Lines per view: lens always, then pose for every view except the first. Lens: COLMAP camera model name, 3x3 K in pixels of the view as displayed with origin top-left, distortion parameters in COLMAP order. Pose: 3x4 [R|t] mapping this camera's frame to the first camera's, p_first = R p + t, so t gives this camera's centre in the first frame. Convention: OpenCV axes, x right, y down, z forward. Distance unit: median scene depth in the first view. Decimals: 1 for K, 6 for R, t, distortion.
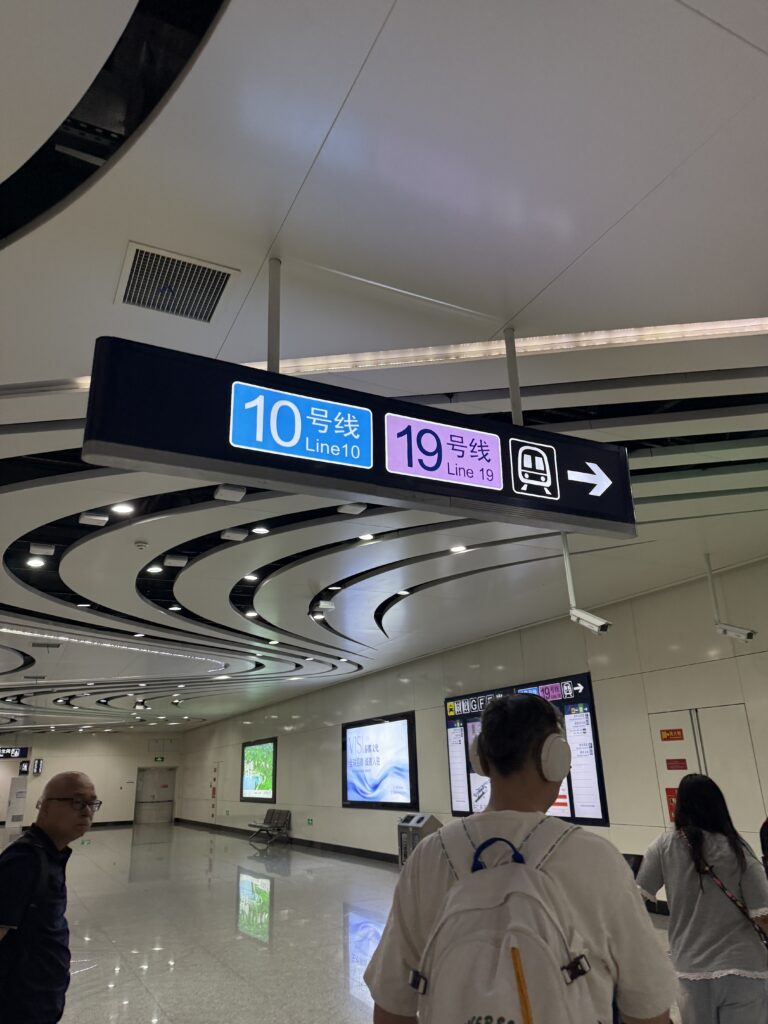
lens RADIAL K [[724.1, 0, 384.0], [0, 724.1, 512.0], [0, 0, 1]] dist [0.055818, -0.001711]
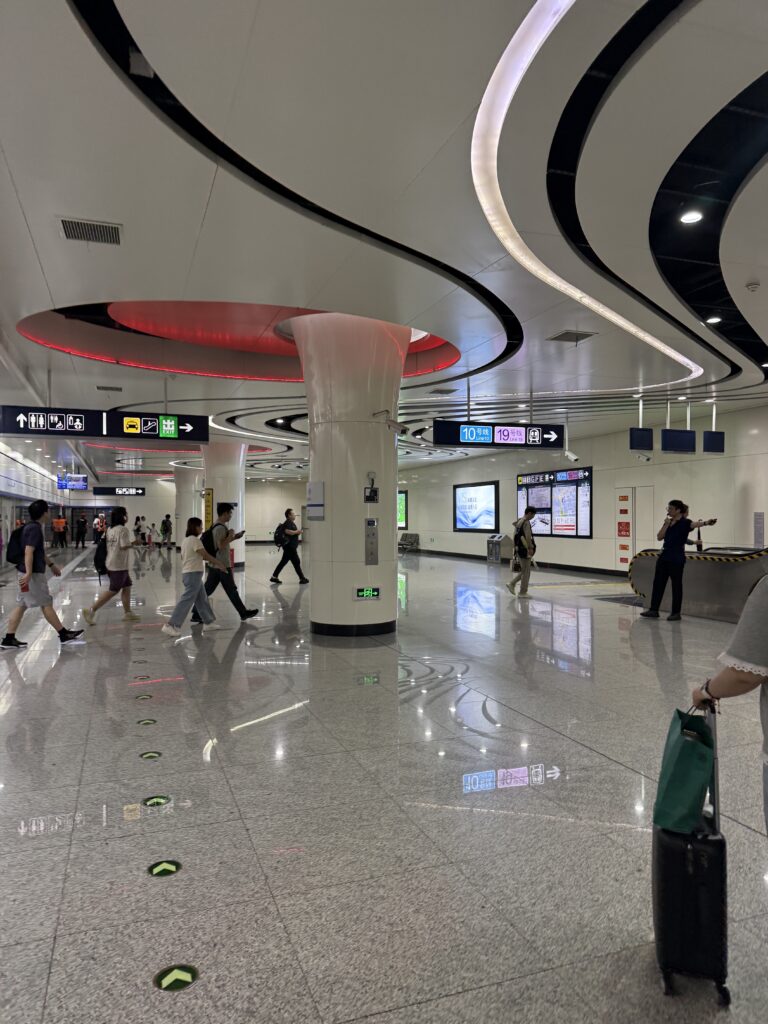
lens RADIAL K [[724.1, 0, 384.0], [0, 724.1, 512.0], [0, 0, 1]] dist [0.055818, -0.001711]
pose [[0.992980, 0.028031, -0.114912, -0.039891], [0.011757, 0.943311, 0.331702, -0.307620], [0.117696, -0.330724, 0.936359, -0.895837]]
